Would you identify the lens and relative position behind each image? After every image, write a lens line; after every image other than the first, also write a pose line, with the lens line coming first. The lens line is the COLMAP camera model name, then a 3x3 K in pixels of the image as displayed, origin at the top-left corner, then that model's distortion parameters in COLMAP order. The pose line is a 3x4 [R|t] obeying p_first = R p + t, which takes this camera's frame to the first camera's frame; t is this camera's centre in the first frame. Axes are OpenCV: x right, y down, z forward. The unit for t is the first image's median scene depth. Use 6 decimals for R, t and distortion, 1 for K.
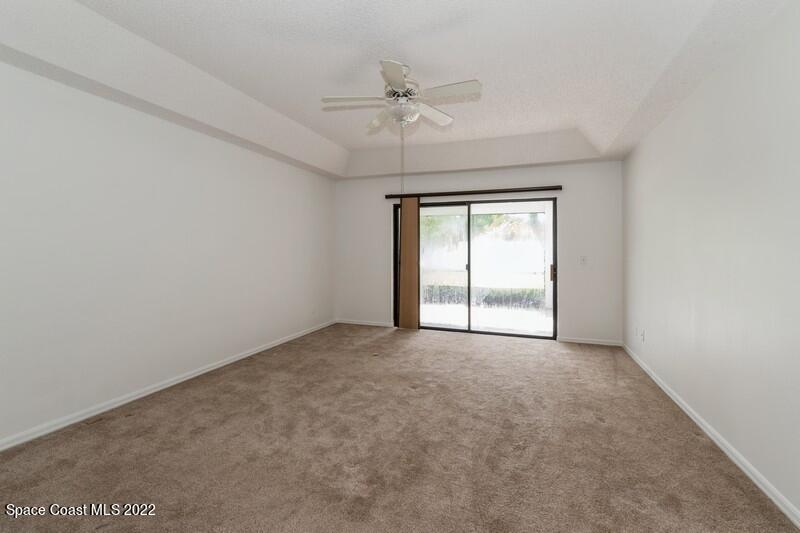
lens RADIAL K [[345.8, 0, 401.6], [0, 345.8, 267.8], [0, 0, 1]] dist [-0.002557, -0.000110]
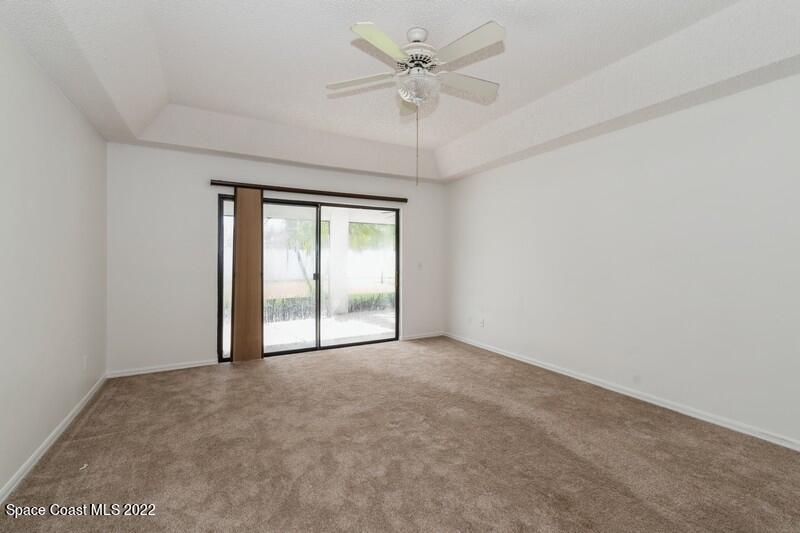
lens RADIAL K [[345.8, 0, 400.0], [0, 345.8, 258.6], [0, 0, 1]] dist [-0.002557, -0.000110]
pose [[0.665542, -0.002692, 0.746355, -0.342953], [0.035668, 0.998966, -0.028203, -0.013715], [-0.745508, 0.045392, 0.664950, 0.252676]]
